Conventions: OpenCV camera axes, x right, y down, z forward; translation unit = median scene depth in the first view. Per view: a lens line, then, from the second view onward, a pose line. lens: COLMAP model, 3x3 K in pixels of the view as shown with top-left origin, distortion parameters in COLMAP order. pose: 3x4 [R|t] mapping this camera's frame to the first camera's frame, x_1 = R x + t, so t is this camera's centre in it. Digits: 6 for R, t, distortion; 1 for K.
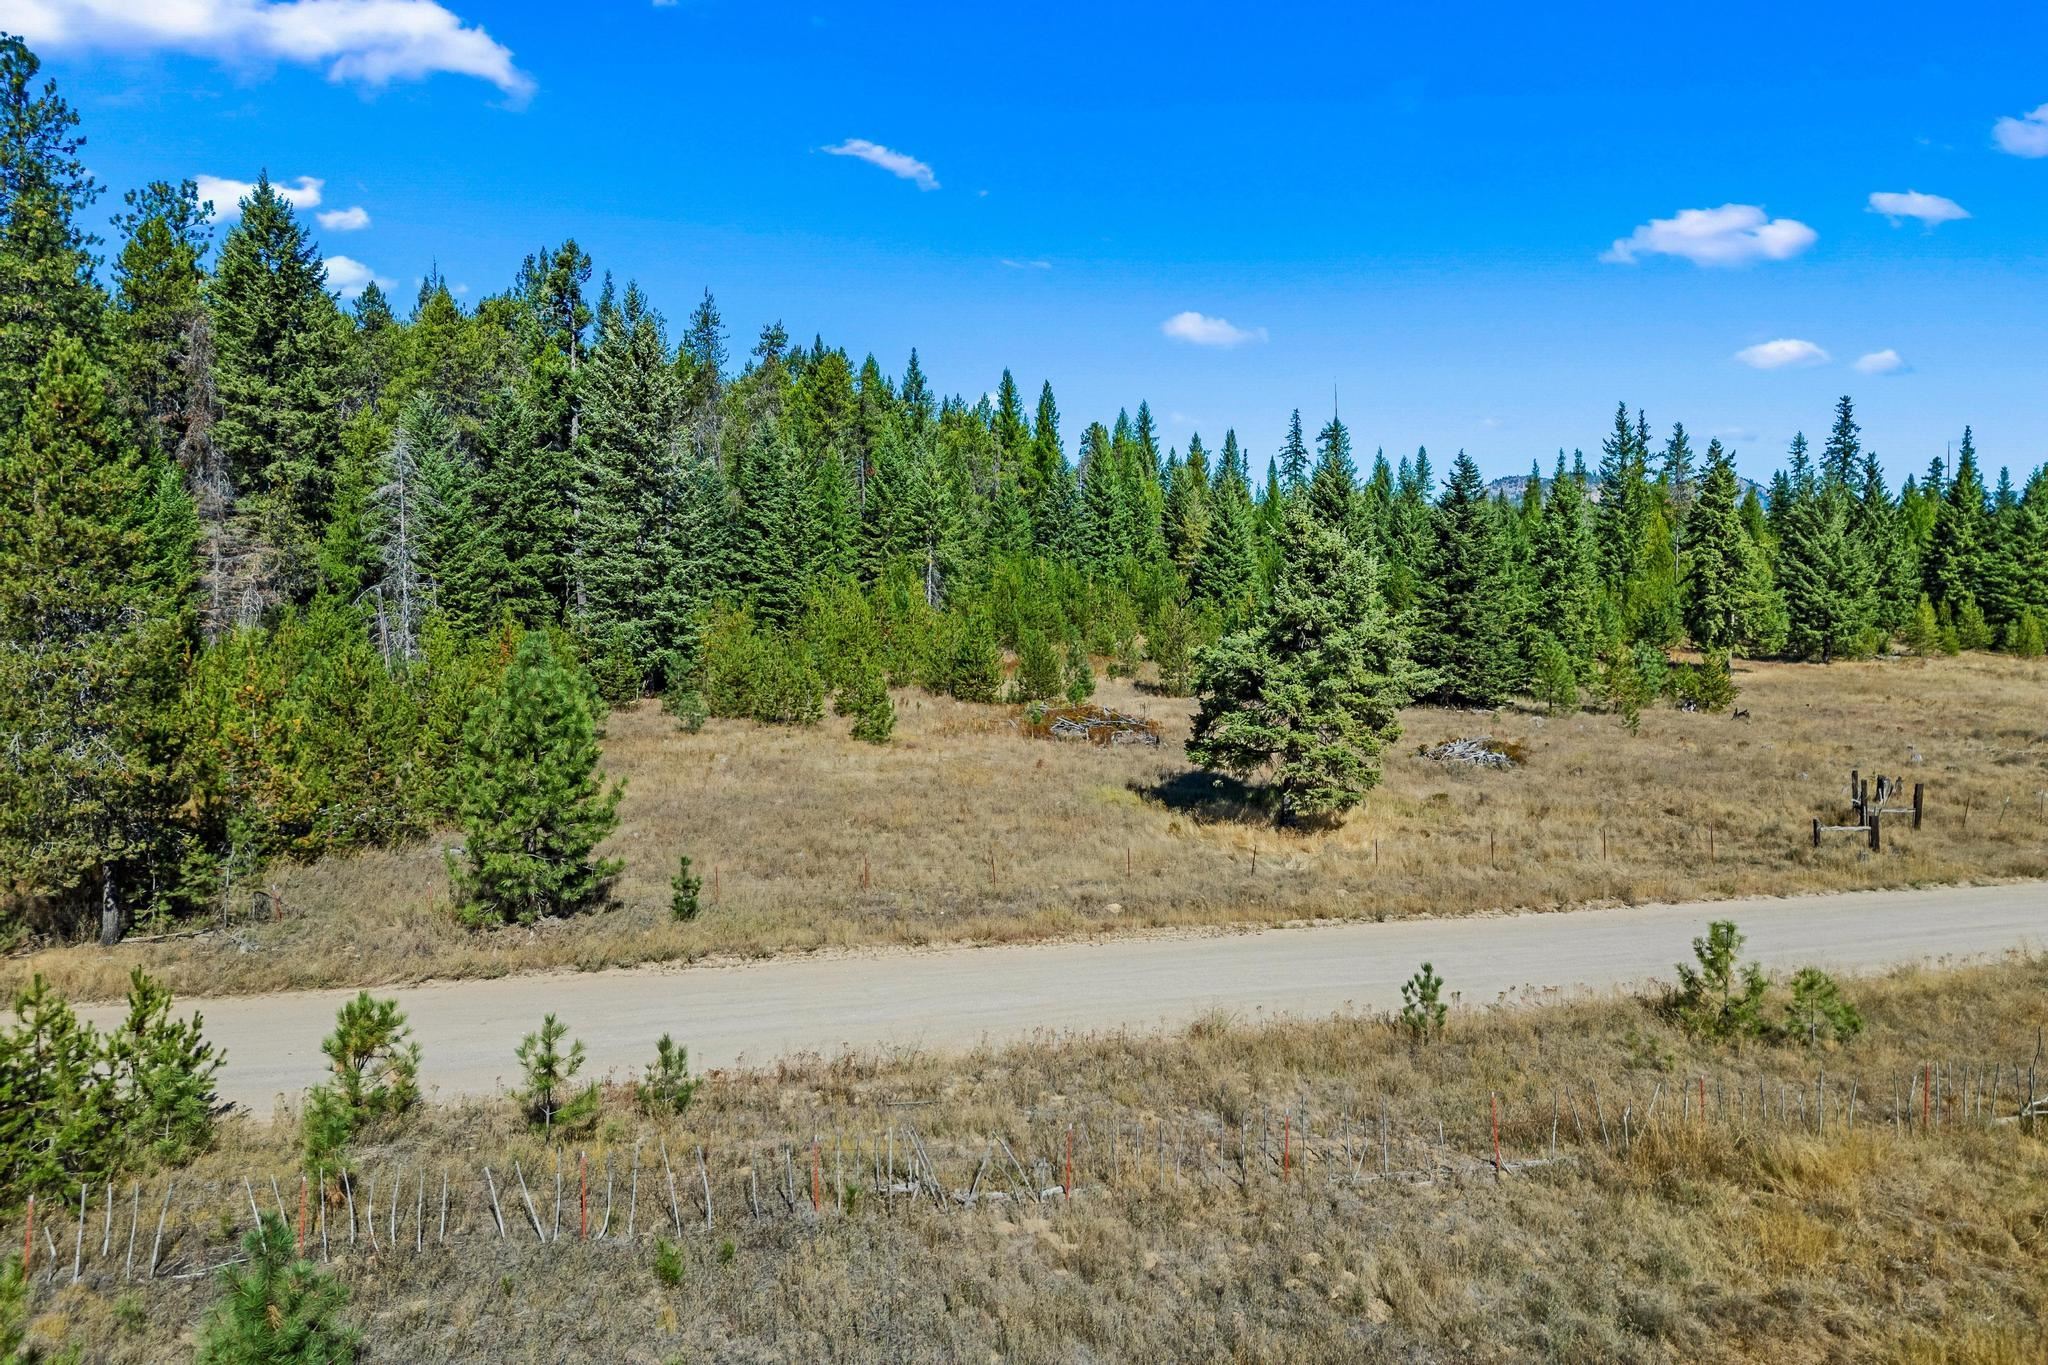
lens RADIAL K [[1438.6, 0, 1024.0], [0, 1438.6, 682.5], [0, 0, 1]] dist [0.083012, -0.080500]
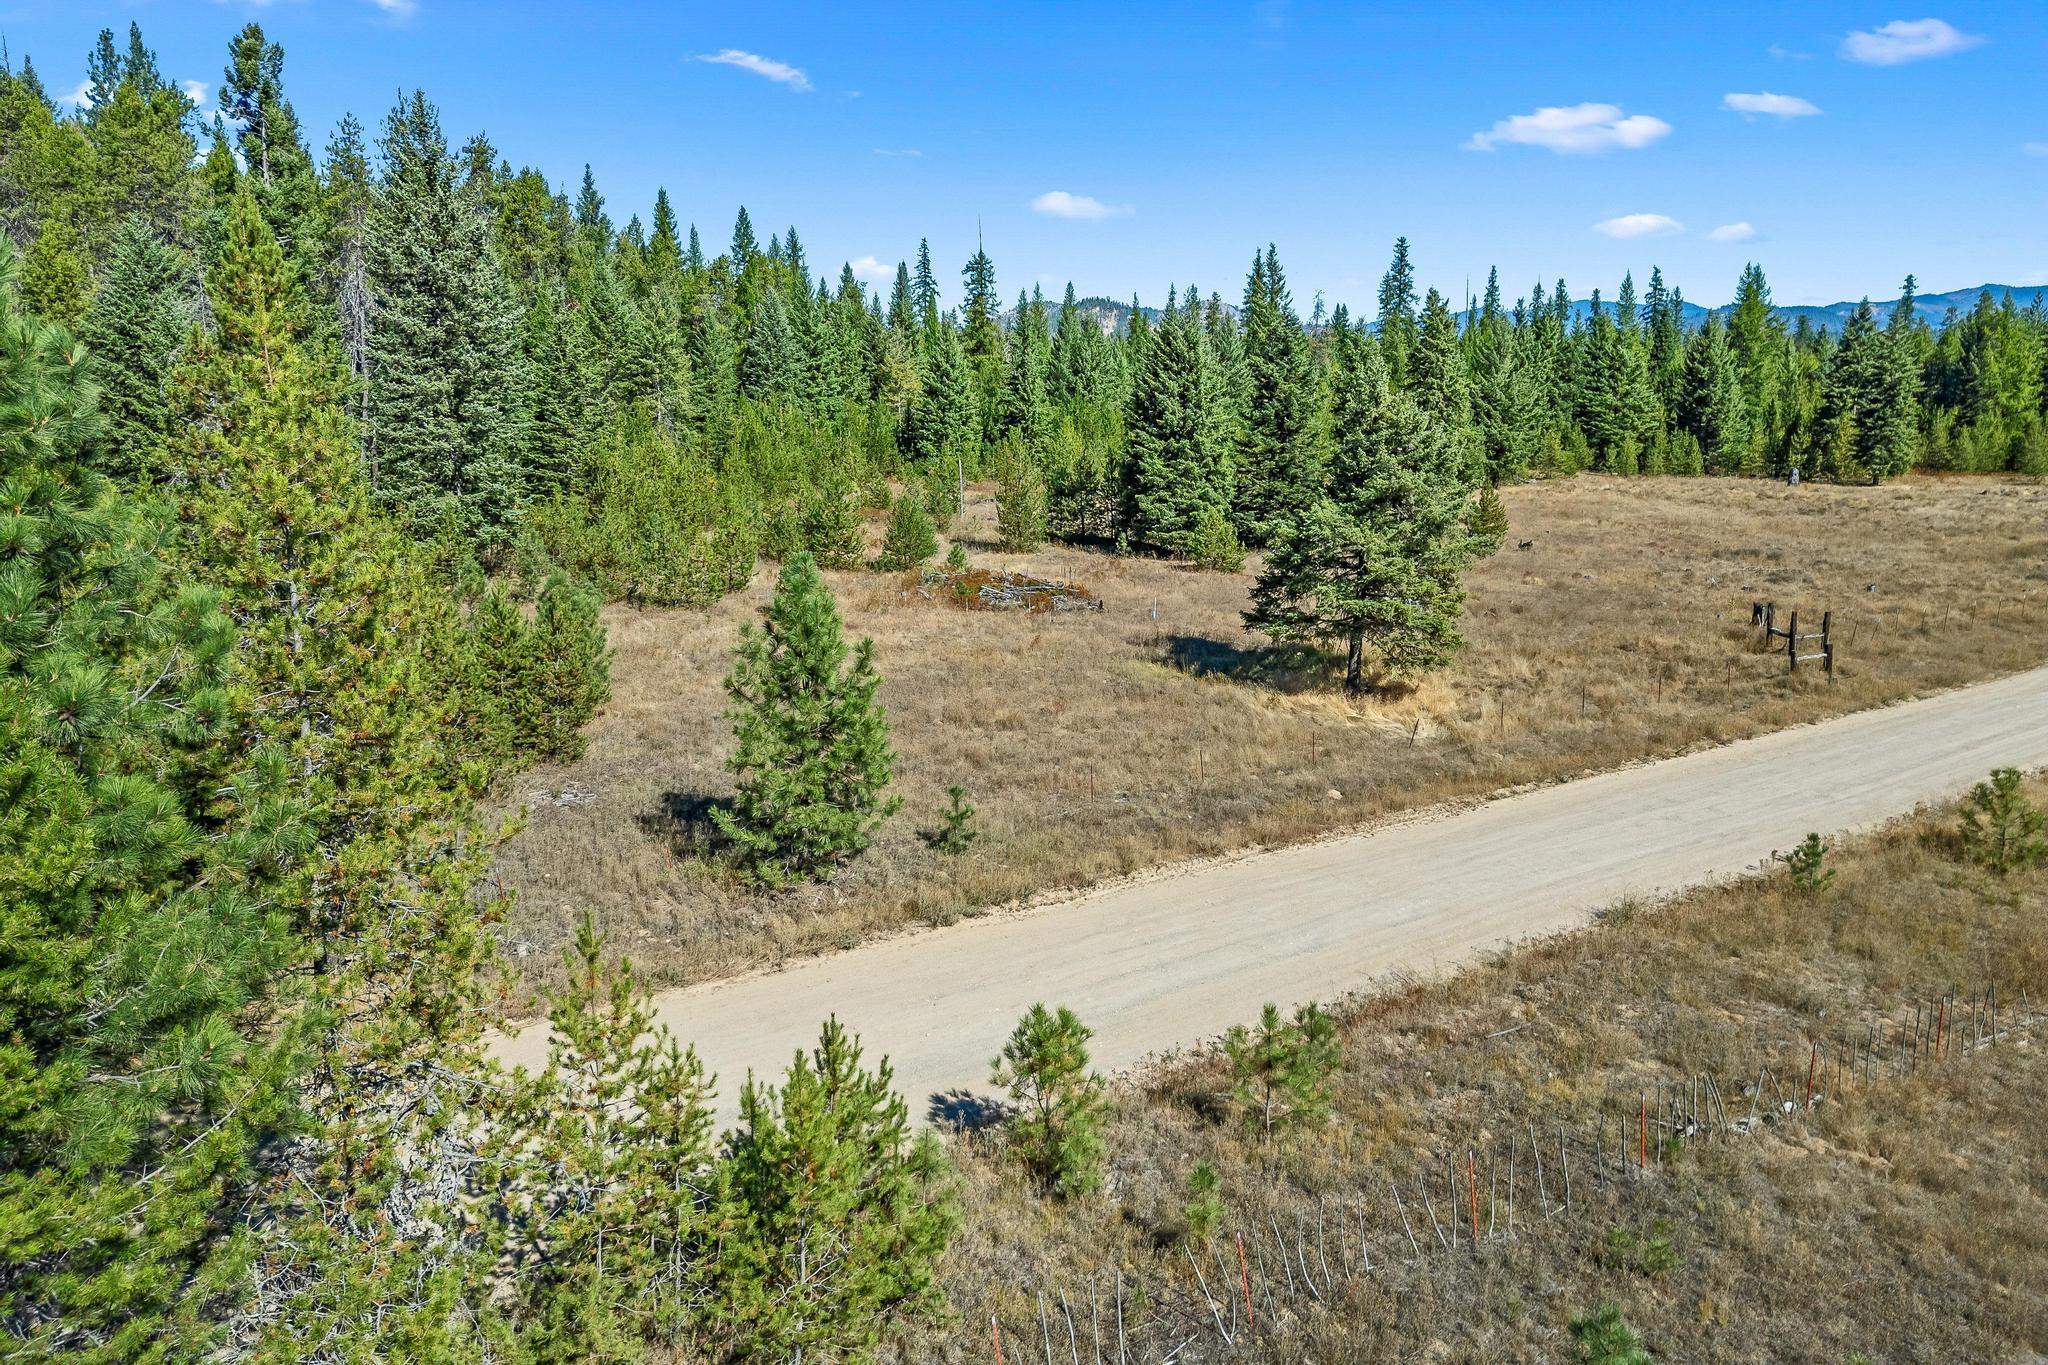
lens RADIAL K [[1411.5, 0, 1024.0], [0, 1411.5, 682.5], [0, 0, 1]] dist [0.127099, -0.214469]
pose [[0.950081, -0.075269, 0.302788, -0.135170], [0.037950, 0.991138, 0.127303, -0.017533], [-0.309687, -0.109457, 0.944518, 0.040263]]
